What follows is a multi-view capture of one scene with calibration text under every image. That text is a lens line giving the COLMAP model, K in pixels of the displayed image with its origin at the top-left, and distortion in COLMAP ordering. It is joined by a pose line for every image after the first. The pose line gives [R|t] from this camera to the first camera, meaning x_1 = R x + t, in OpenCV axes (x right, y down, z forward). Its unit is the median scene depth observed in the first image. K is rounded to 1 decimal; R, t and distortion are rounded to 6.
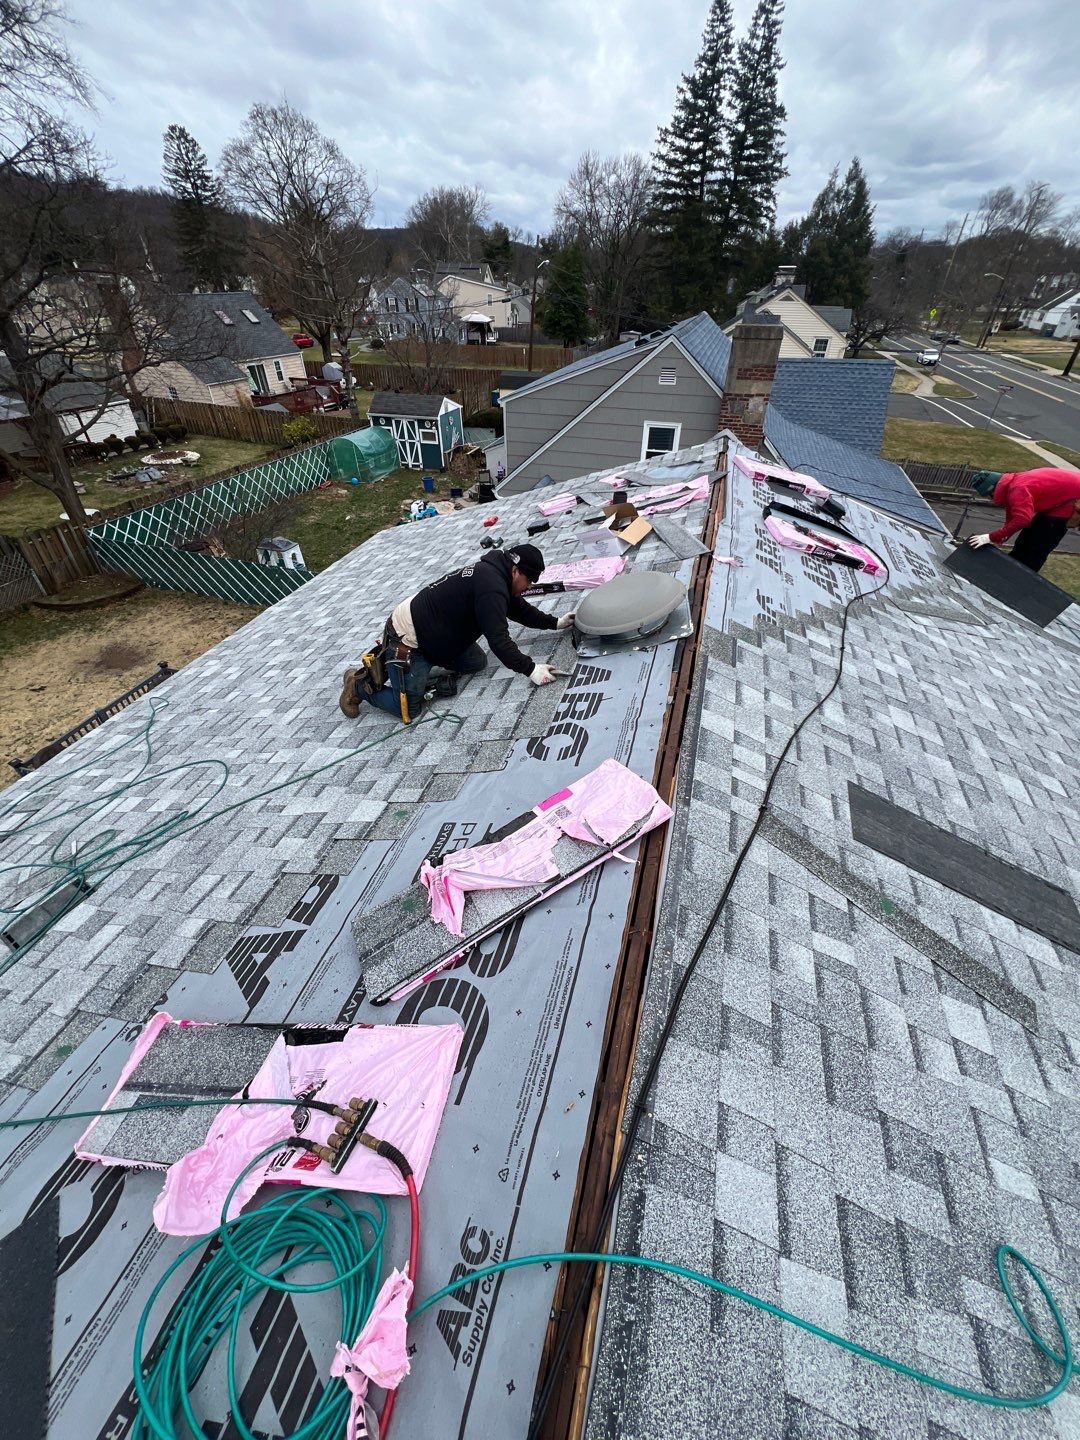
lens RADIAL K [[569.9, 0, 549.6], [0, 569.9, 713.8], [0, 0, 1]] dist [0.000401, -0.000383]
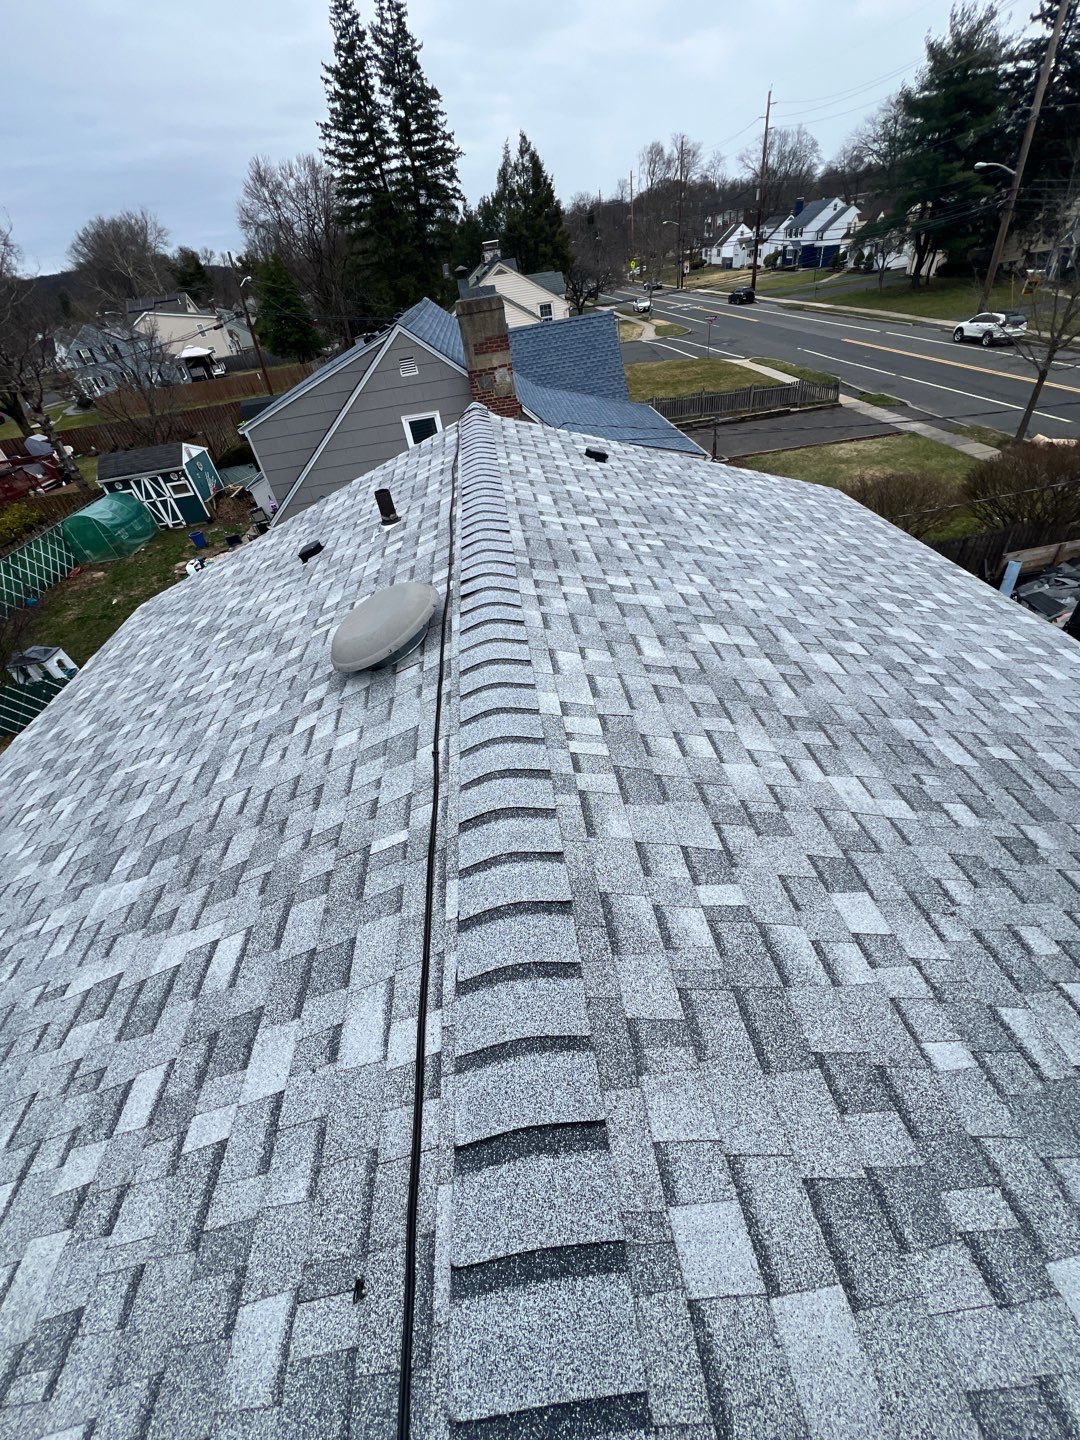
lens RADIAL K [[569.9, 0, 550.9], [0, 569.9, 711.8], [0, 0, 1]] dist [0.000401, -0.000383]
pose [[0.915959, -0.335094, 0.220751, 0.060393], [0.334000, 0.941572, 0.043419, -0.000587], [-0.222402, 0.033960, 0.974363, 0.063806]]
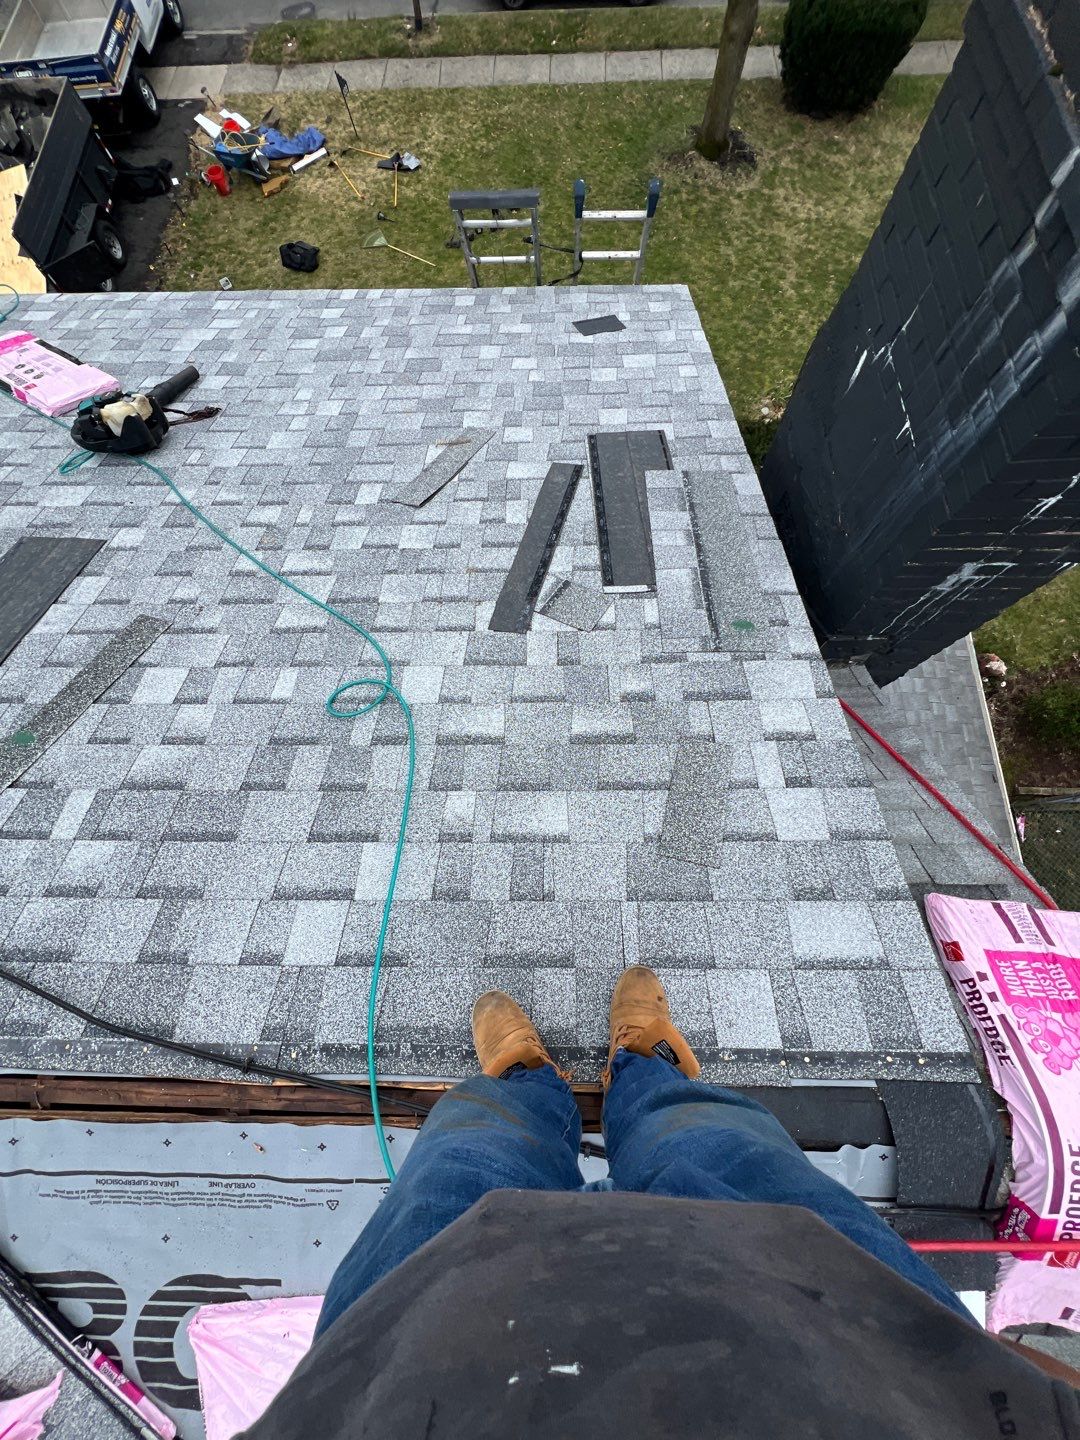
lens RADIAL K [[569.9, 0, 543.2], [0, 569.9, 716.6], [0, 0, 1]] dist [0.000401, -0.000383]
pose [[-0.259035, -0.924042, 0.281152, 0.090452], [0.609656, 0.069351, 0.789626, 0.067089], [-0.749146, 0.375947, 0.545384, -0.019977]]
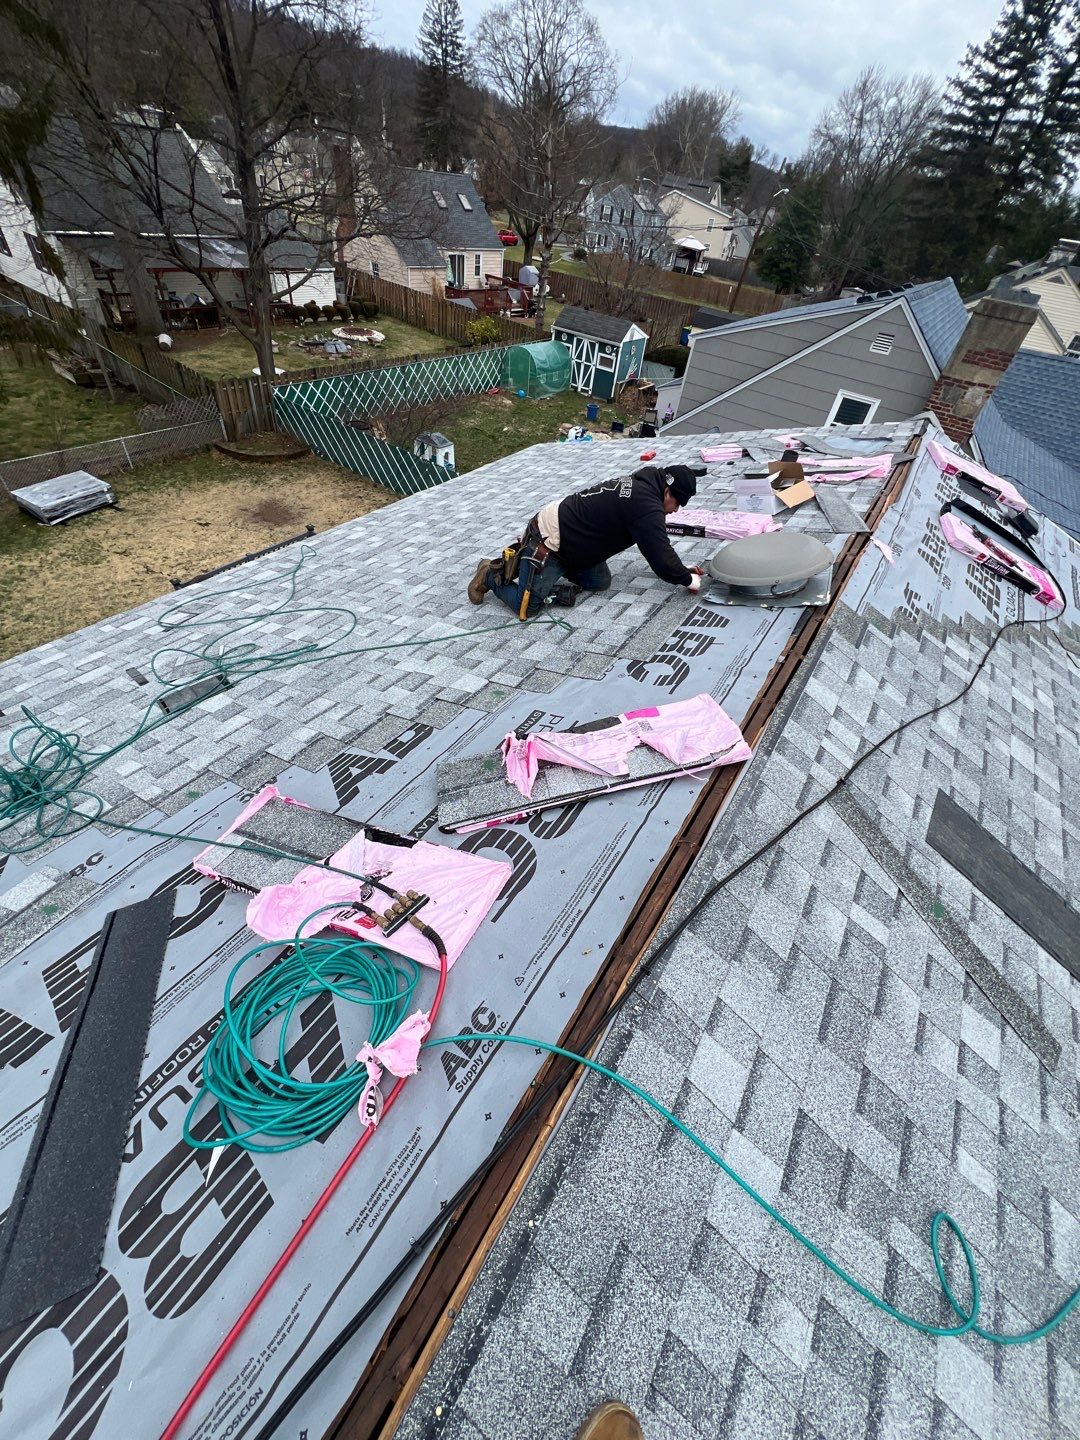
lens RADIAL K [[569.9, 0, 548.8], [0, 569.9, 713.6], [0, 0, 1]] dist [0.000401, -0.000383]
pose [[0.948546, 0.284628, -0.138732, -0.004900], [-0.271322, 0.956492, 0.107273, 0.042045], [0.163229, -0.064112, 0.984503, -0.031679]]
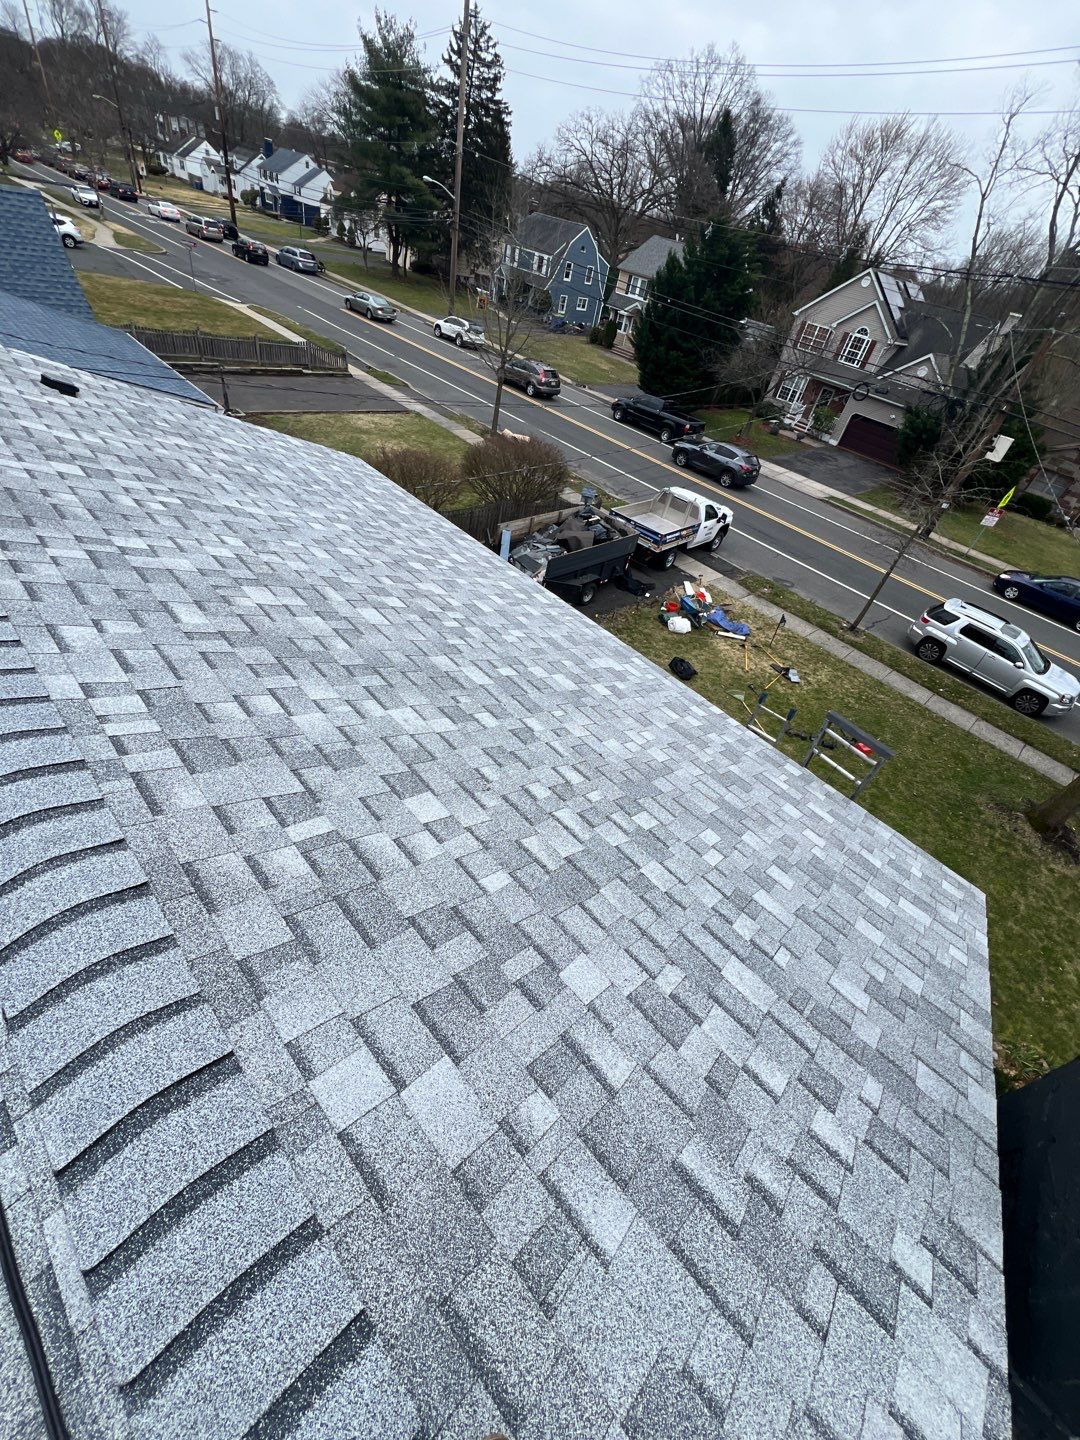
lens RADIAL K [[569.9, 0, 544.2], [0, 569.9, 713.6], [0, 0, 1]] dist [0.000401, -0.000383]
pose [[0.492833, -0.500853, 0.711521, 0.037063], [0.369657, 0.860779, 0.349876, 0.015486], [-0.787699, 0.090588, 0.609364, 0.016863]]
